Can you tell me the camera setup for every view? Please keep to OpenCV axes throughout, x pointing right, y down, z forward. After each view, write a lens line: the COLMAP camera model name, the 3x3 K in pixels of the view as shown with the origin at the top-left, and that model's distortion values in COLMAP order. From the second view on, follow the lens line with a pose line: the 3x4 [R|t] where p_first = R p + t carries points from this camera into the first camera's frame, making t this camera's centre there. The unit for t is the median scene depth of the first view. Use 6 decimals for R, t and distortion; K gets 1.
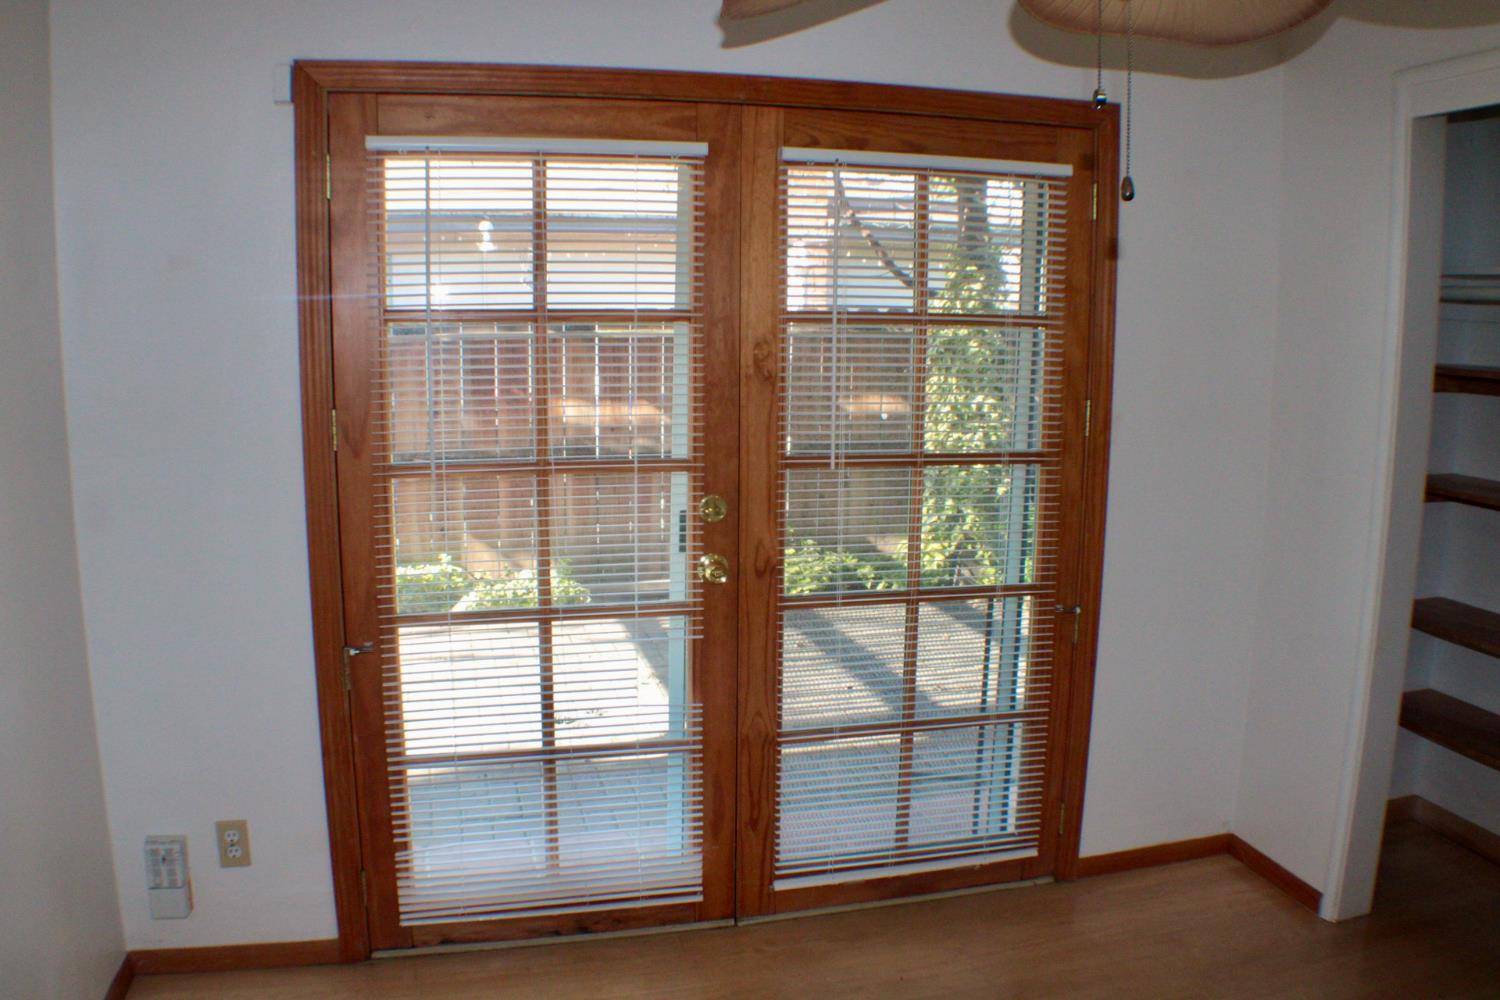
lens RADIAL K [[1246.9, 0, 748.7], [0, 1246.9, 544.9], [0, 0, 1]] dist [-0.234262, 0.127606]
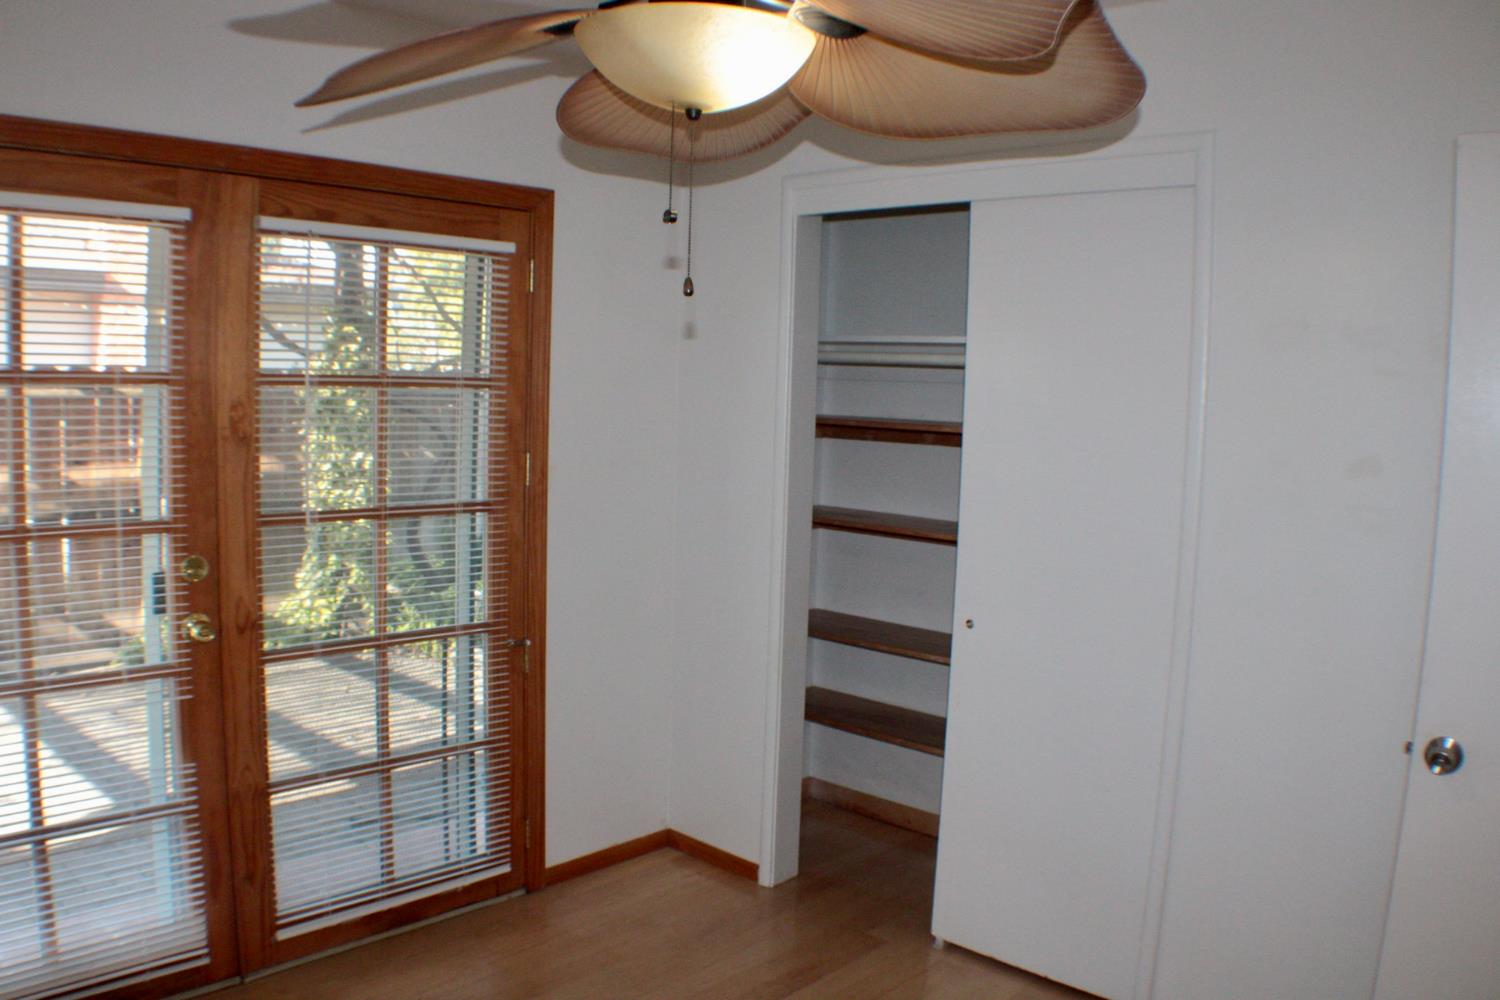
lens RADIAL K [[1246.9, 0, 748.7], [0, 1246.9, 544.9], [0, 0, 1]] dist [-0.234262, 0.127606]
pose [[0.842695, -0.046782, 0.536355, -0.160537], [0.070860, 0.997189, -0.024354, 0.006724], [-0.533708, 0.058529, 0.843641, -0.054164]]
